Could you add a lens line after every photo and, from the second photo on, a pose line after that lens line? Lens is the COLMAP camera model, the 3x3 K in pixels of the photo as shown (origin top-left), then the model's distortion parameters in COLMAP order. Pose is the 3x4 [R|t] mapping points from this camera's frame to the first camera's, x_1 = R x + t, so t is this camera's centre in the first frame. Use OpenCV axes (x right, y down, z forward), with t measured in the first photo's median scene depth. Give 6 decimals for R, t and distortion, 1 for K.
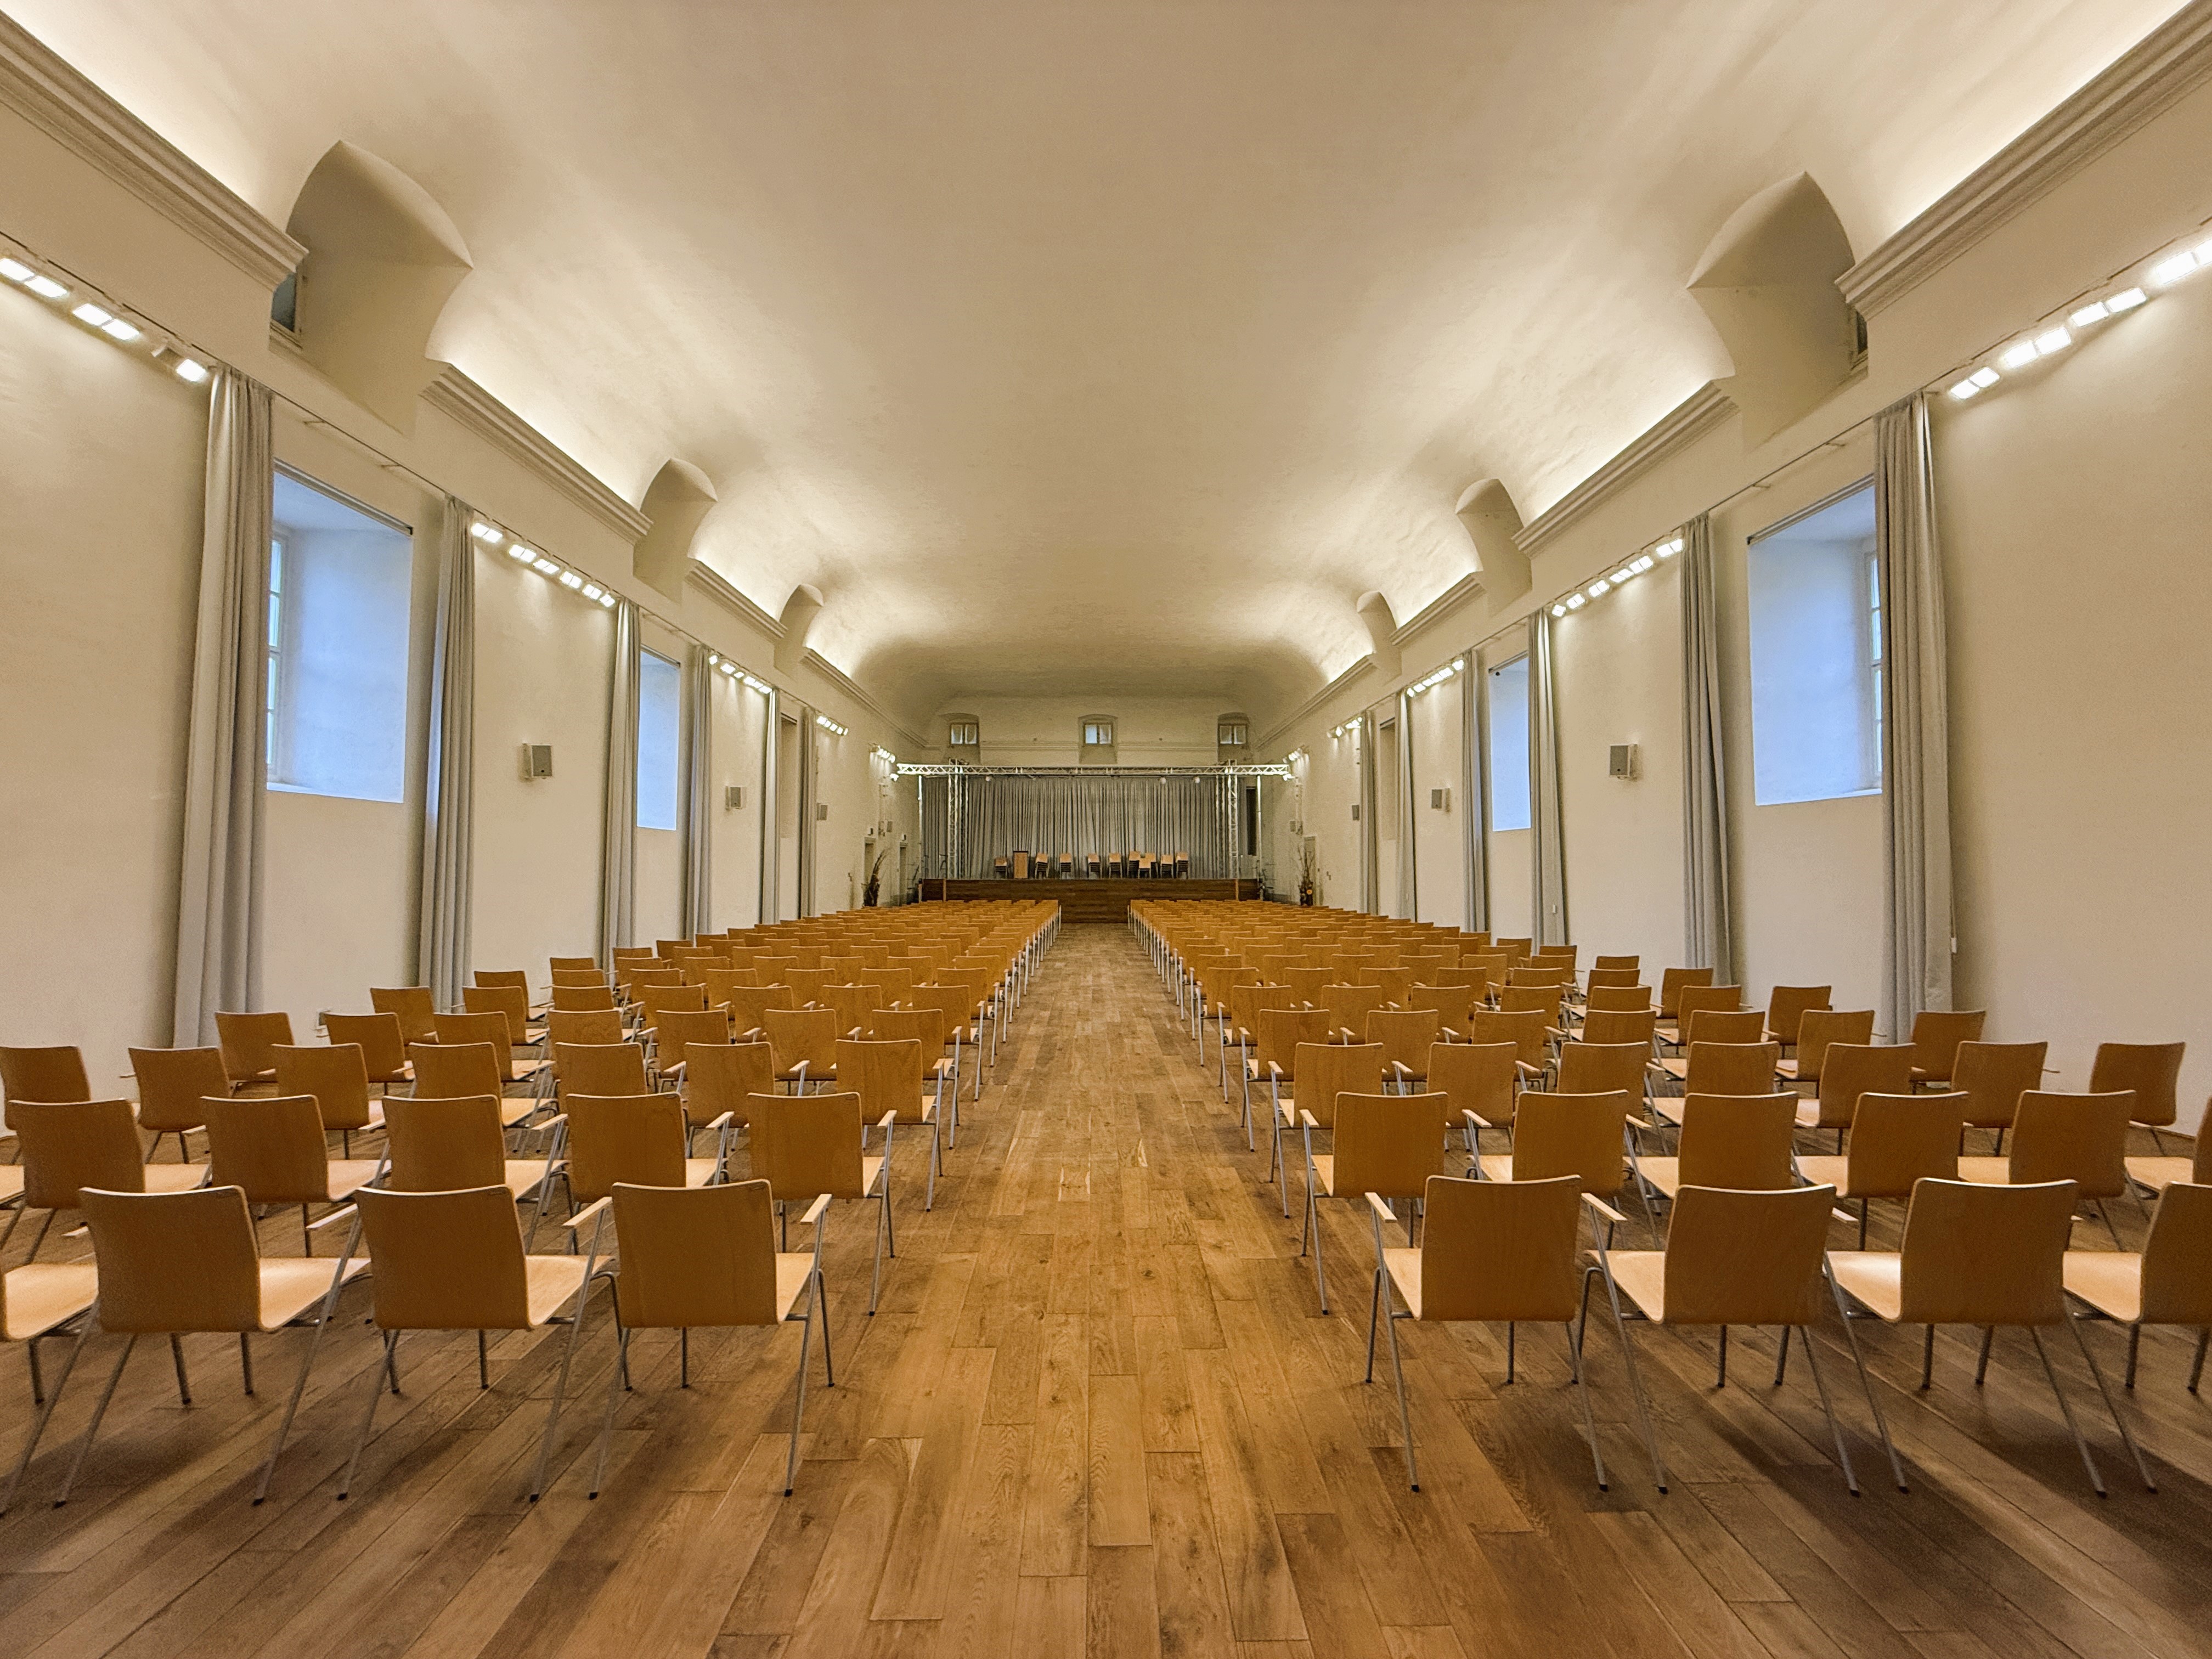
lens RADIAL K [[891.9, 0, 1106.0], [0, 891.9, 829.5], [0, 0, 1]] dist [-0.000541, -0.000060]
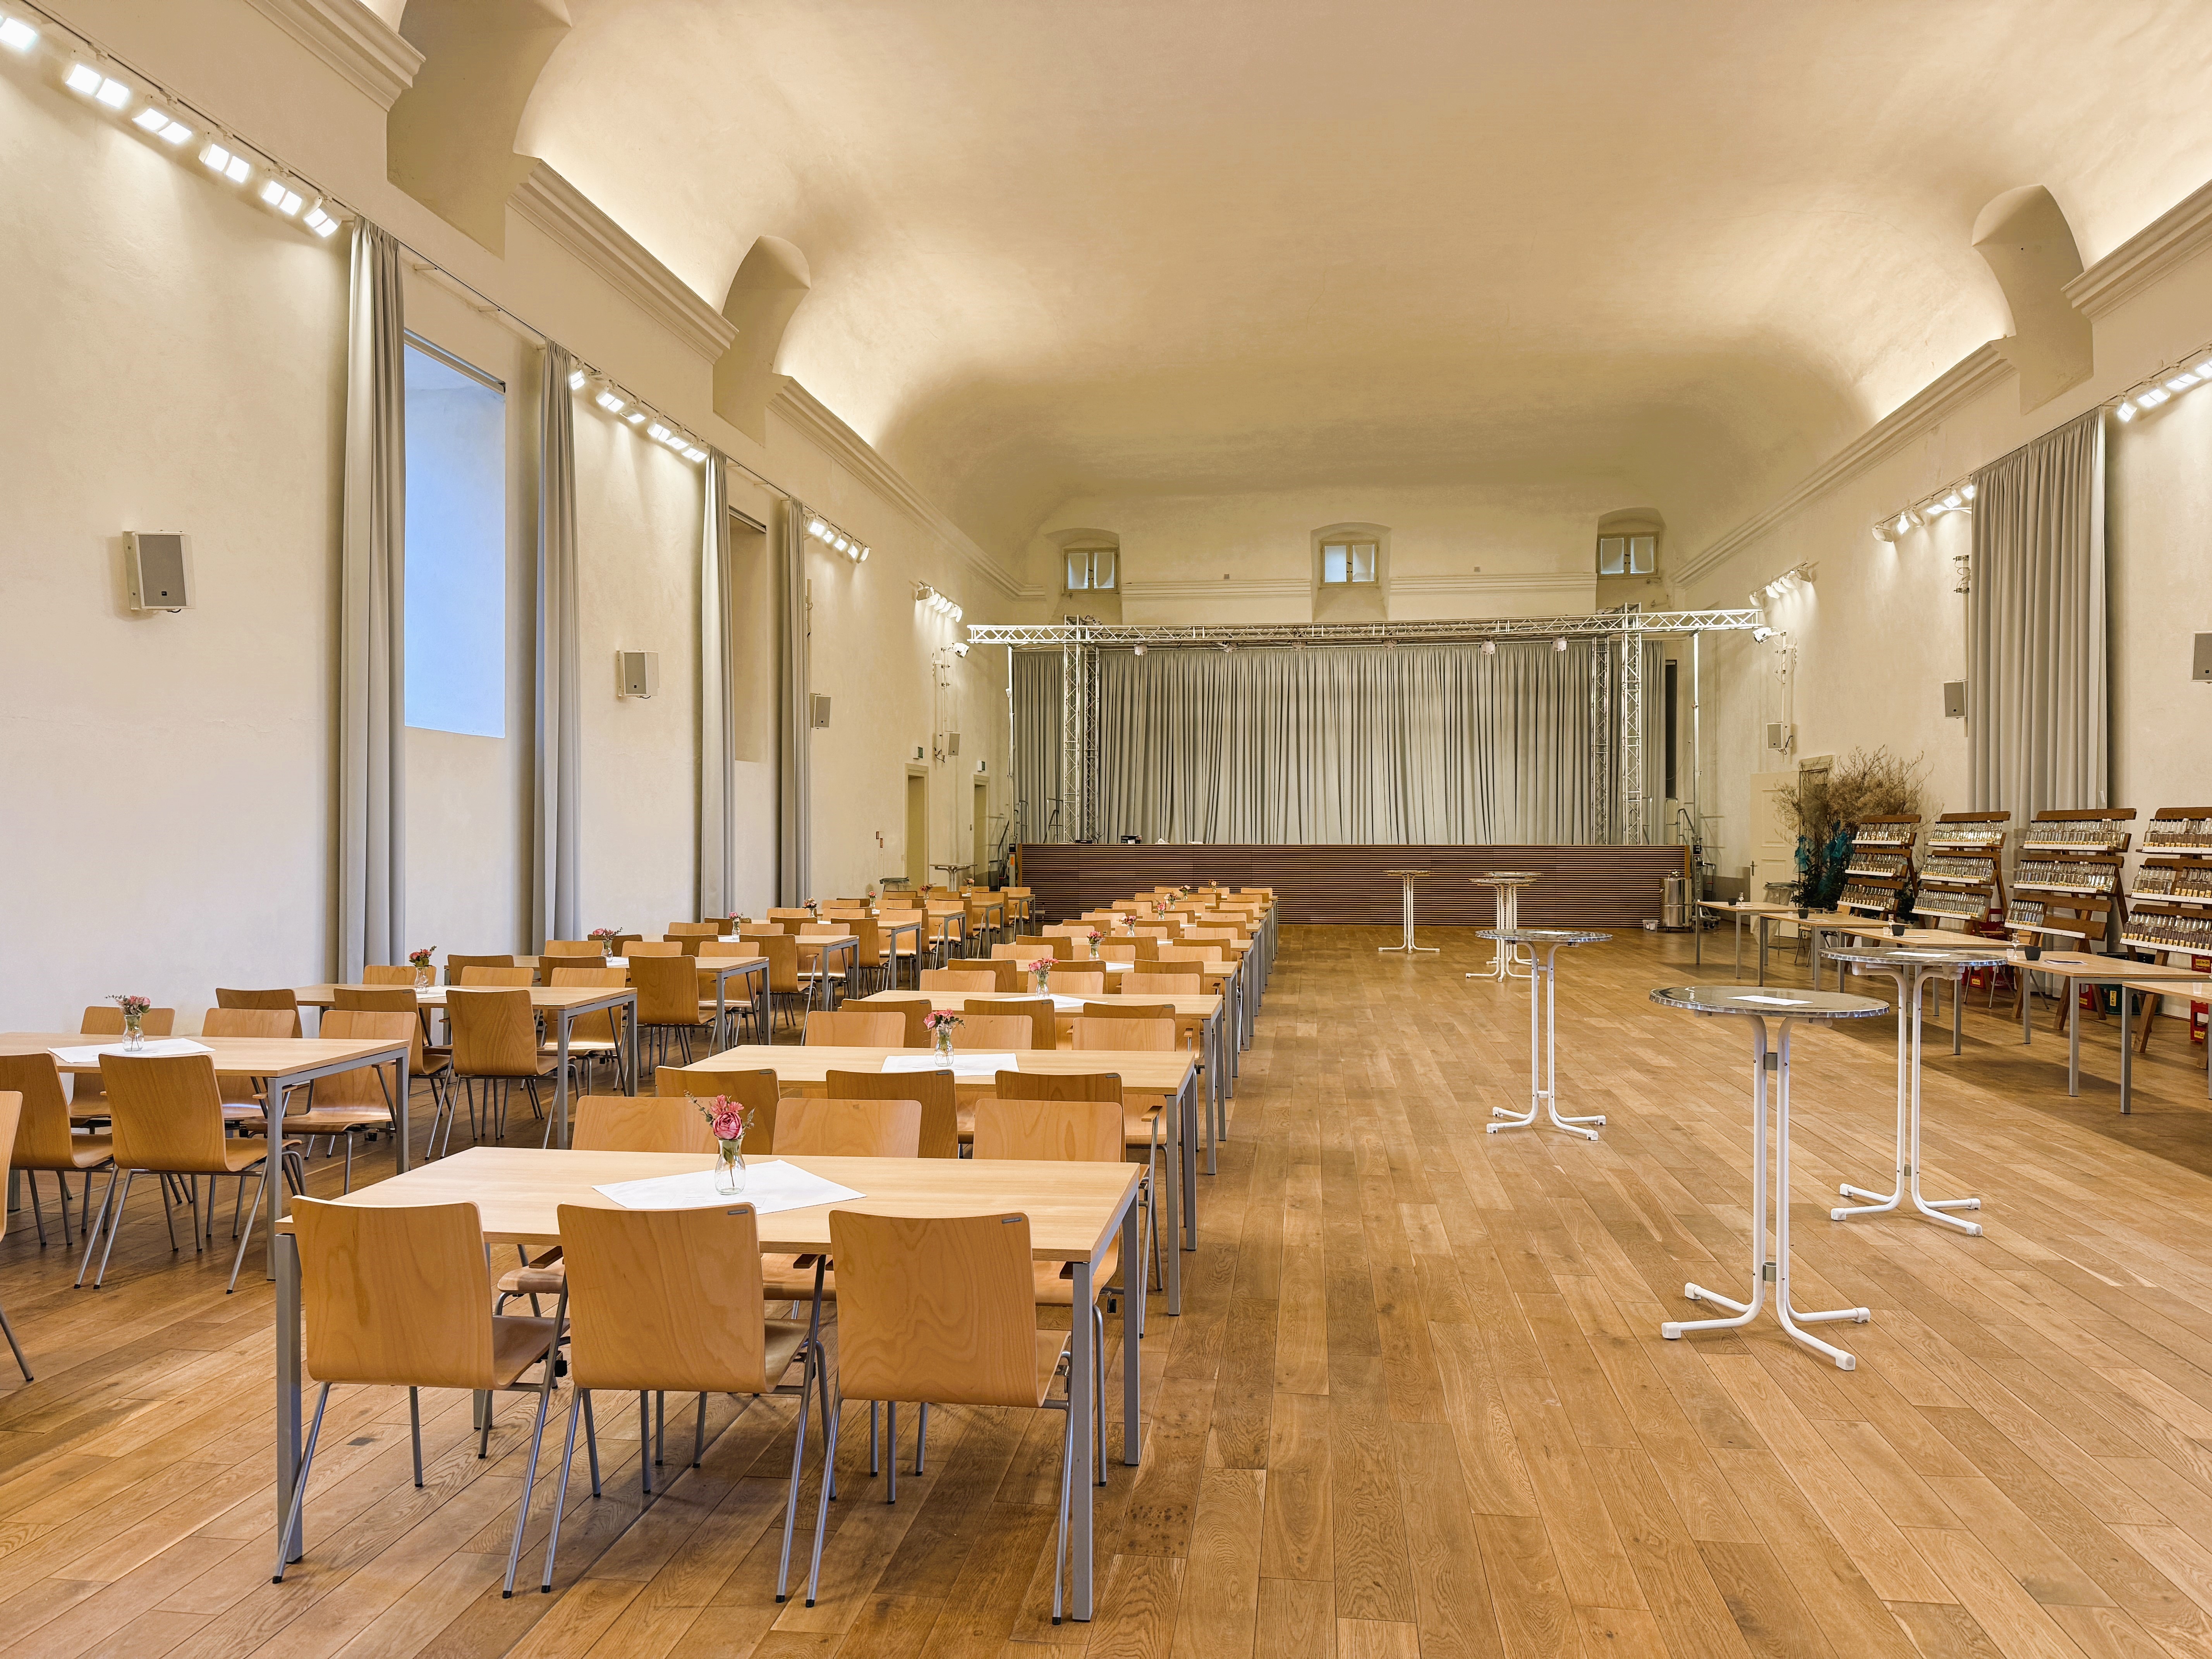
lens RADIAL K [[1547.8, 0, 1106.0], [0, 1547.8, 829.5], [0, 0, 1]] dist [0.156684, -0.192558]
pose [[0.989403, 0.001921, -0.145180, -0.027956], [0.004546, 0.999013, 0.044196, 0.009664], [0.145121, -0.044388, 0.988418, 0.143178]]
